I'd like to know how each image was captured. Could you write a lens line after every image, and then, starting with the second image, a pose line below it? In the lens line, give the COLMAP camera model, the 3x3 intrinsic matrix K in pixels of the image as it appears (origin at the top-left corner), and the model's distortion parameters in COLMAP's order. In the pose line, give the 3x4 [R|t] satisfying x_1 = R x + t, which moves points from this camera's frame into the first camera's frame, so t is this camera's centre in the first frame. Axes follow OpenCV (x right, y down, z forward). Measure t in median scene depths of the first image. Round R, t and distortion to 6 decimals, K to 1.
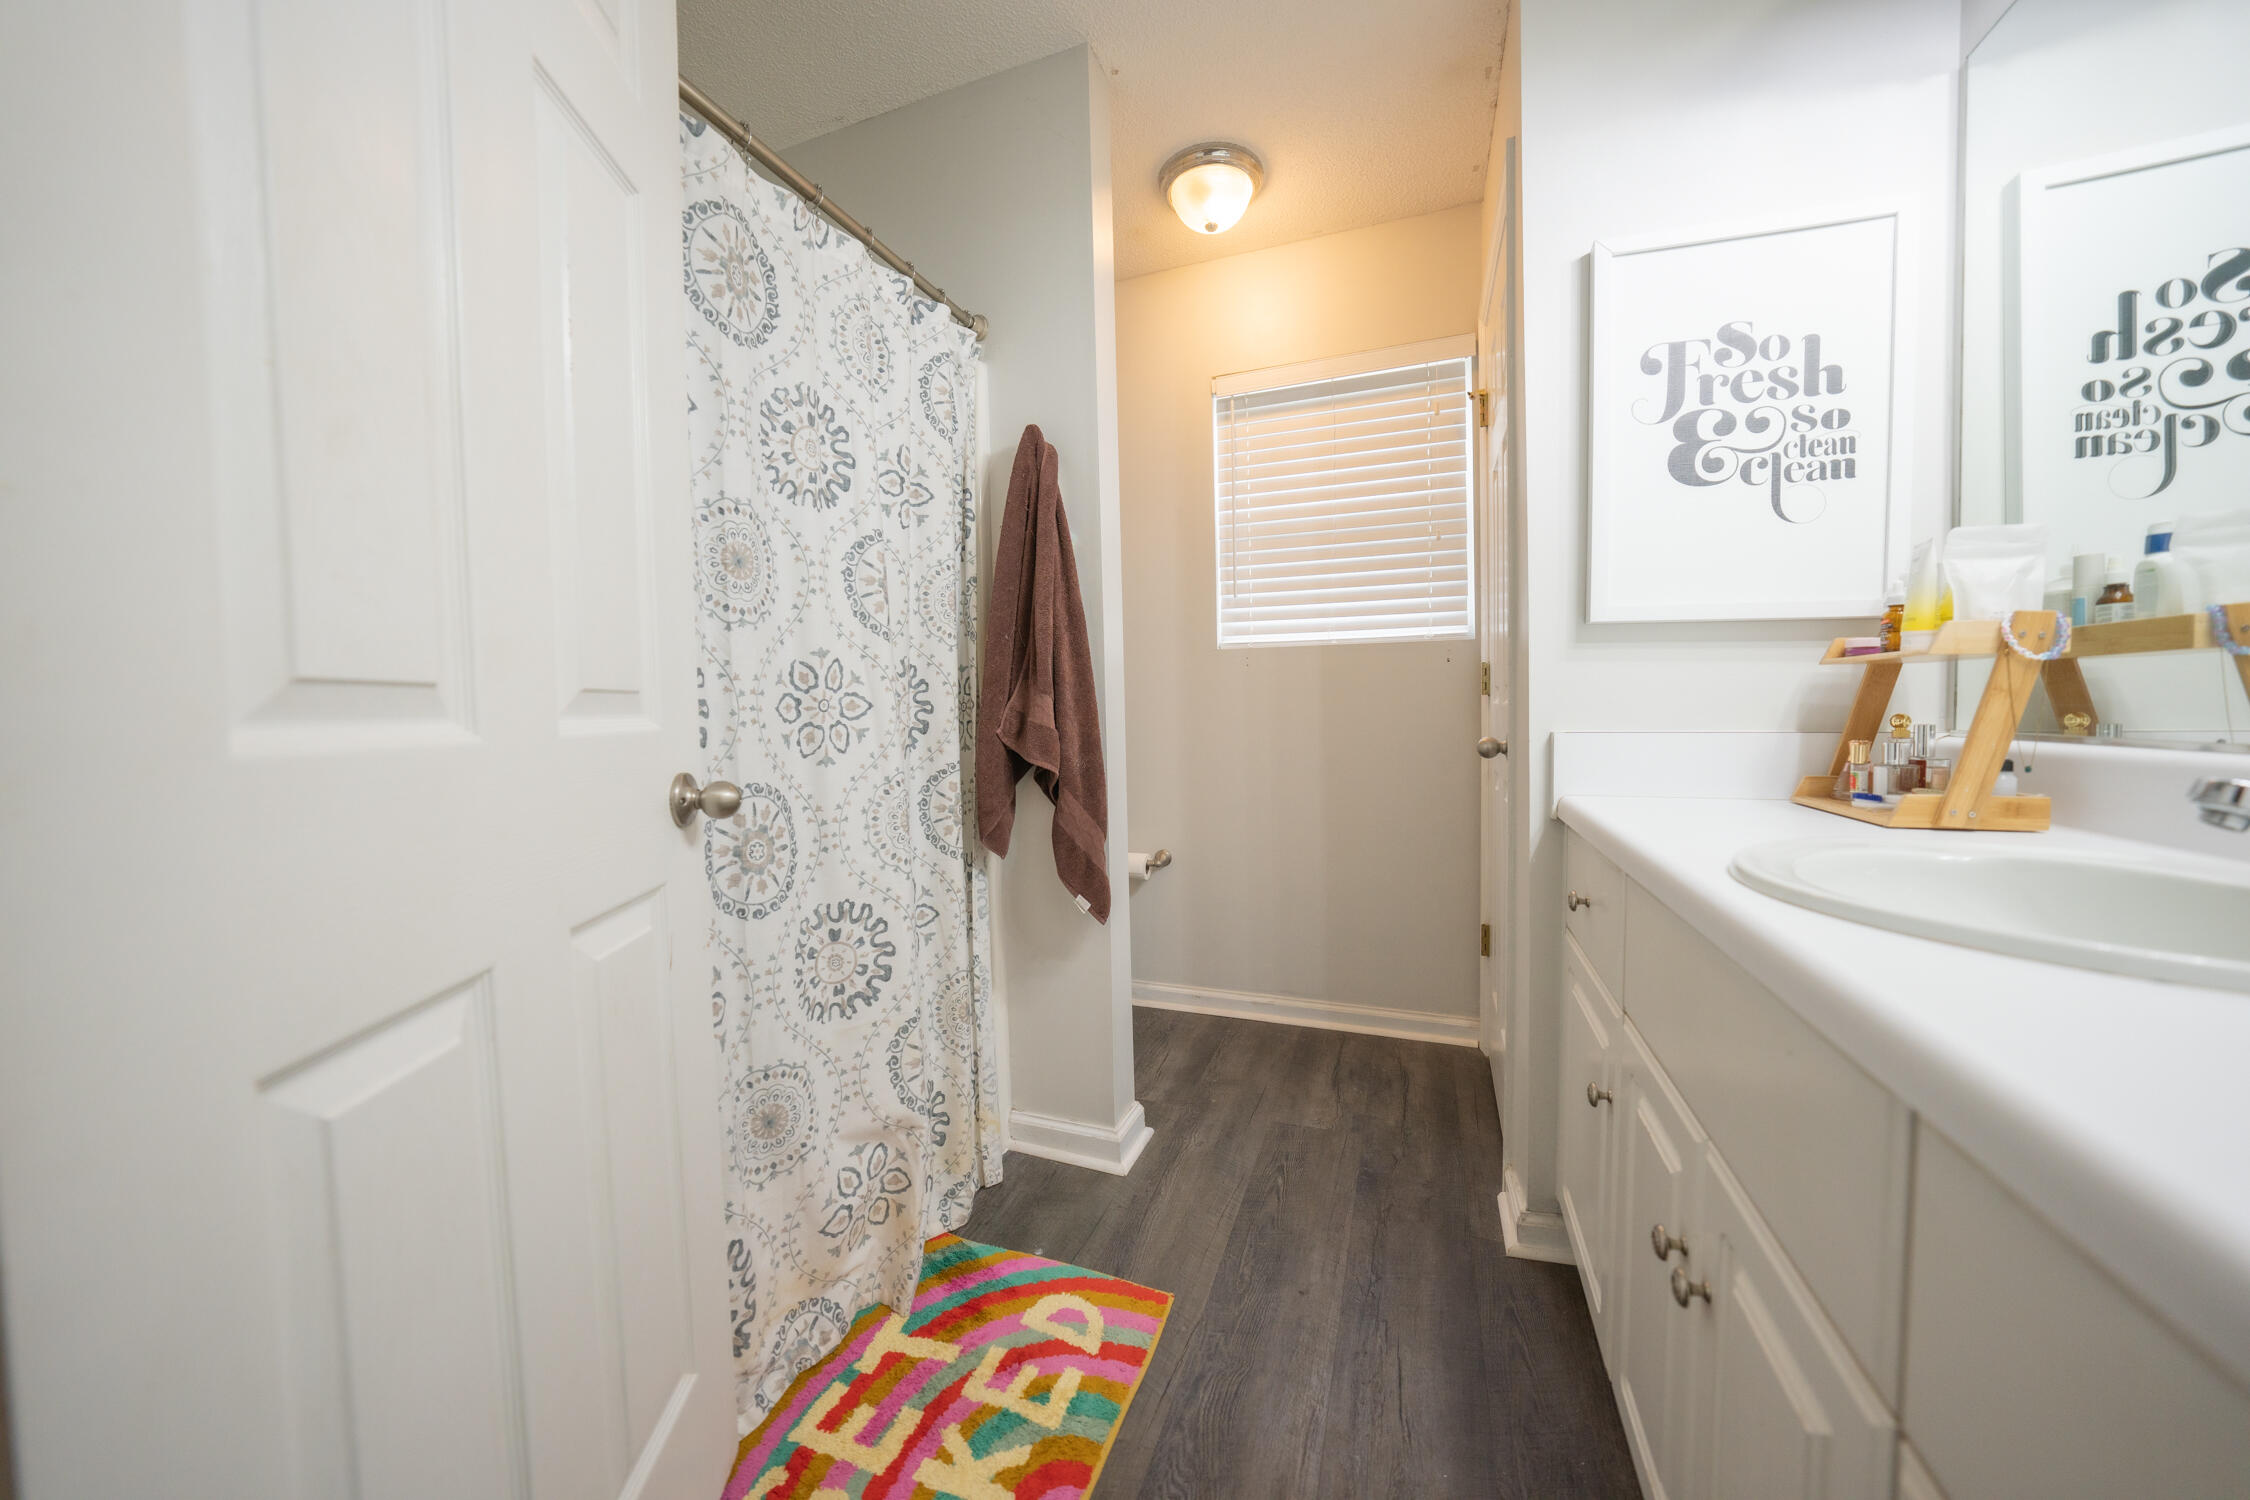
lens RADIAL K [[777.7, 0, 1130.1], [0, 777.7, 738.5], [0, 0, 1]] dist [-0.029423, 0.006677]
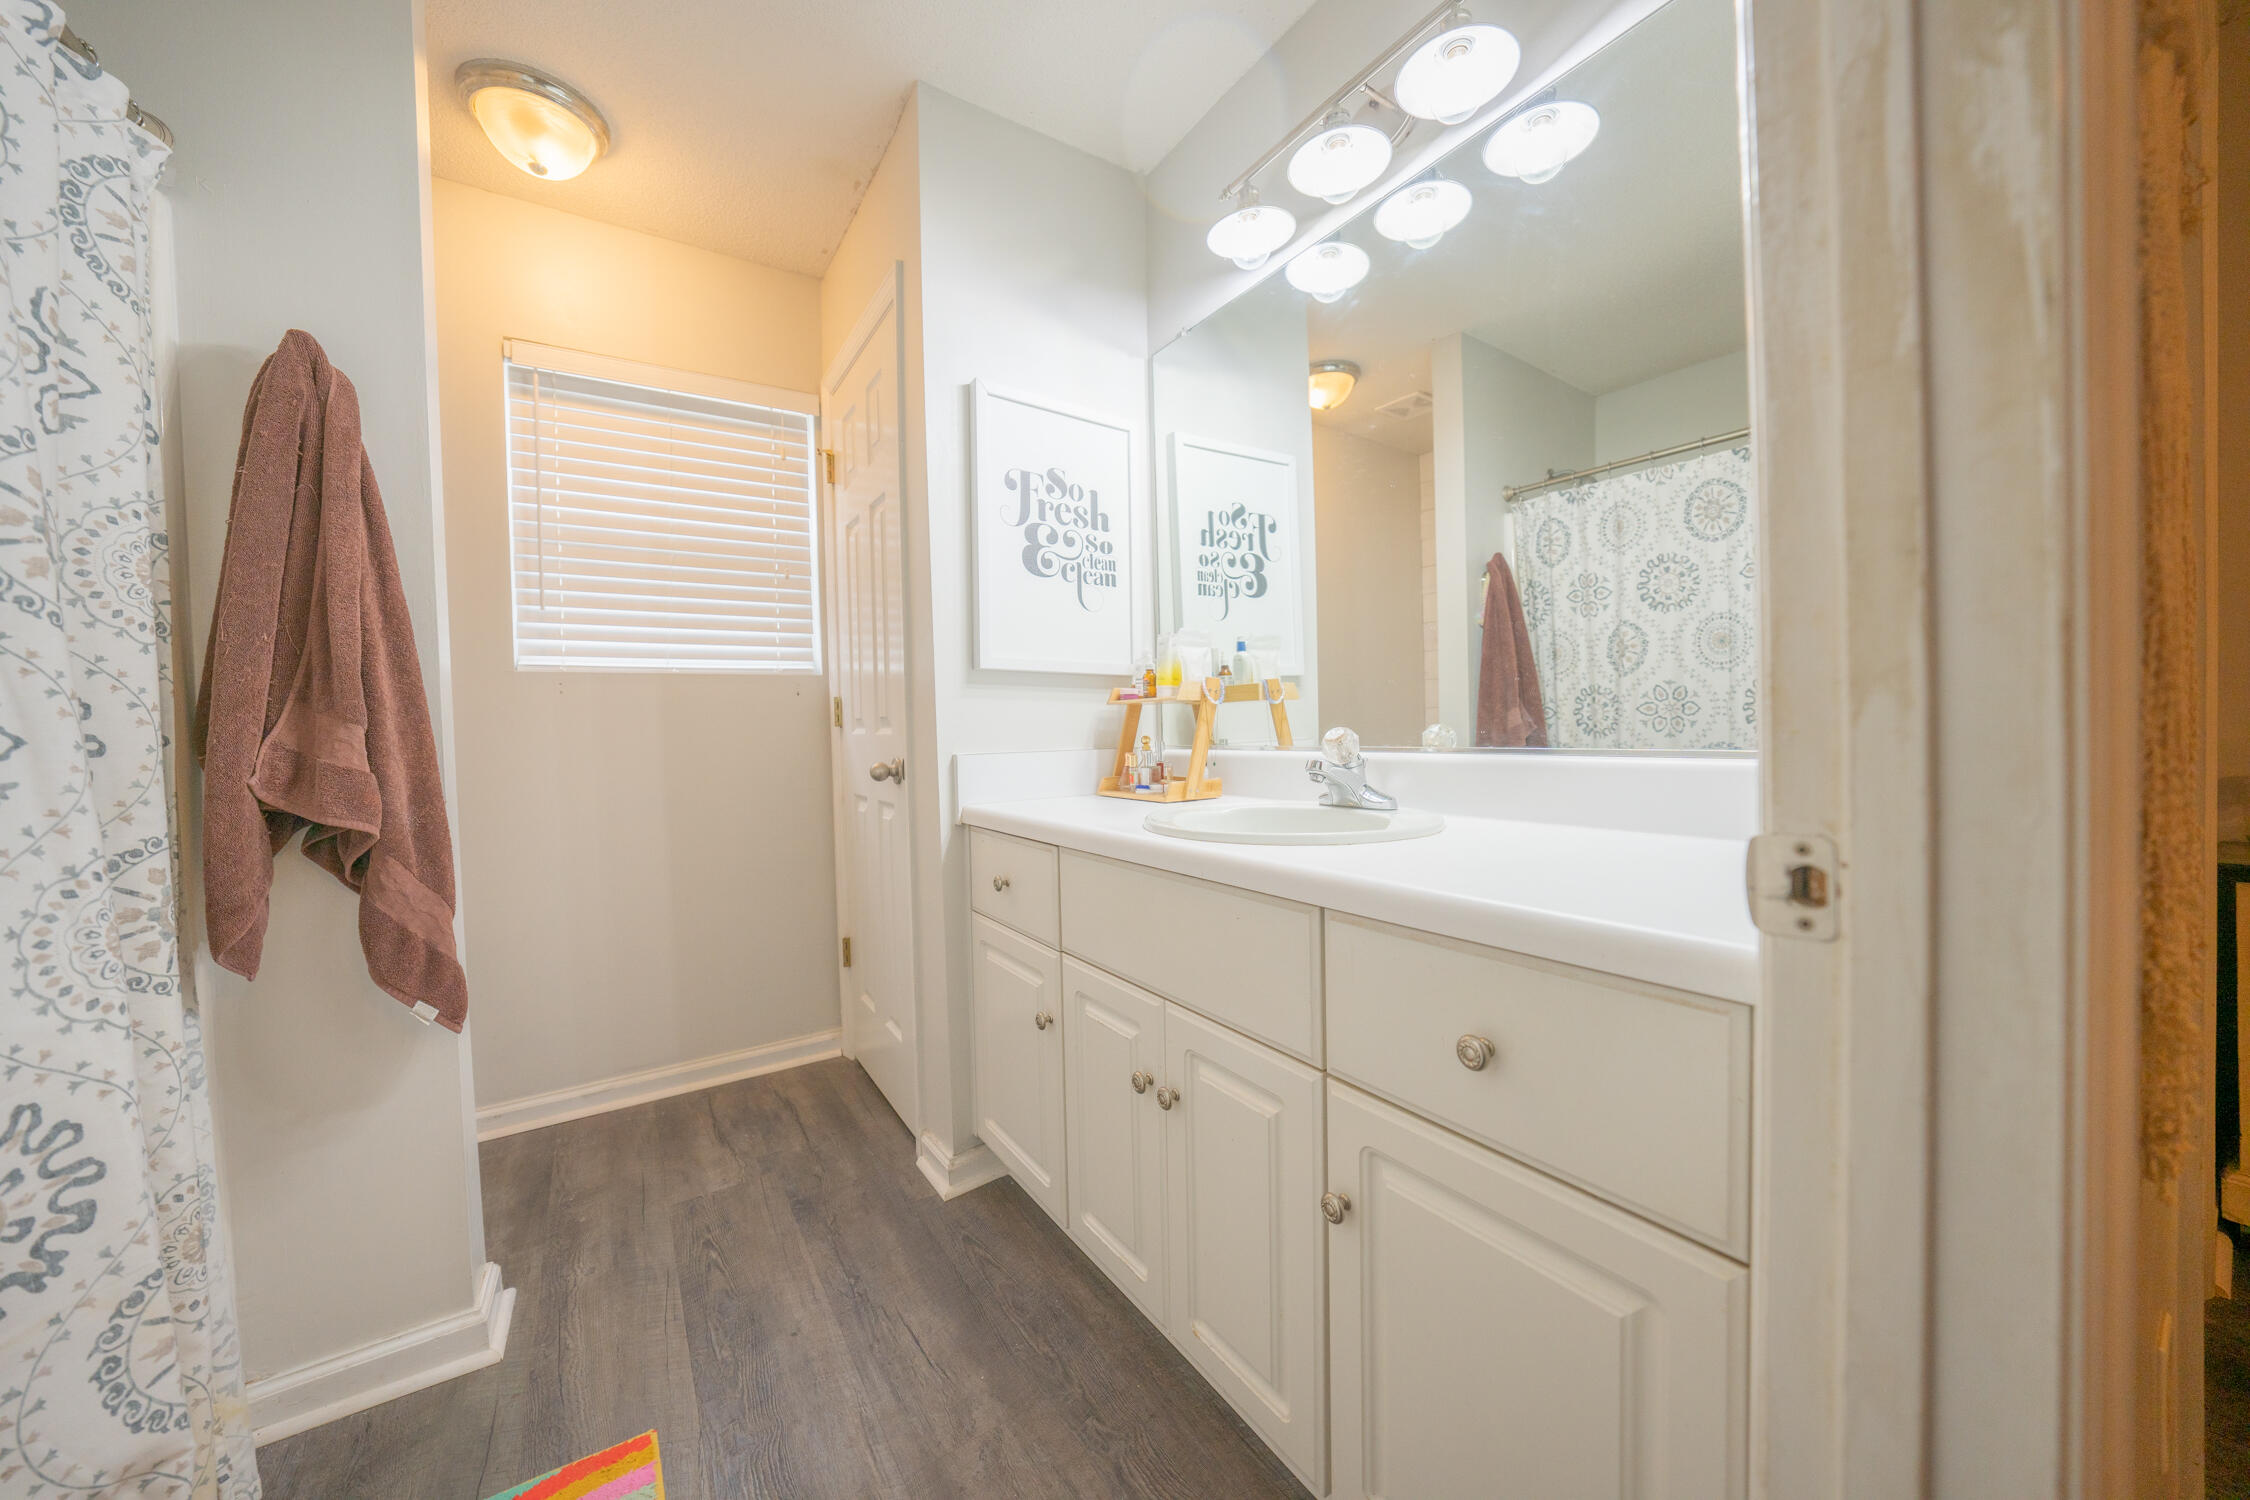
lens RADIAL K [[777.7, 0, 1130.1], [0, 777.7, 738.5], [0, 0, 1]] dist [-0.029423, 0.006677]
pose [[0.584069, -0.012138, 0.811613, -0.307233], [0.049304, 0.998572, -0.020547, 0.005011], [-0.810205, 0.052017, 0.583834, 0.044420]]
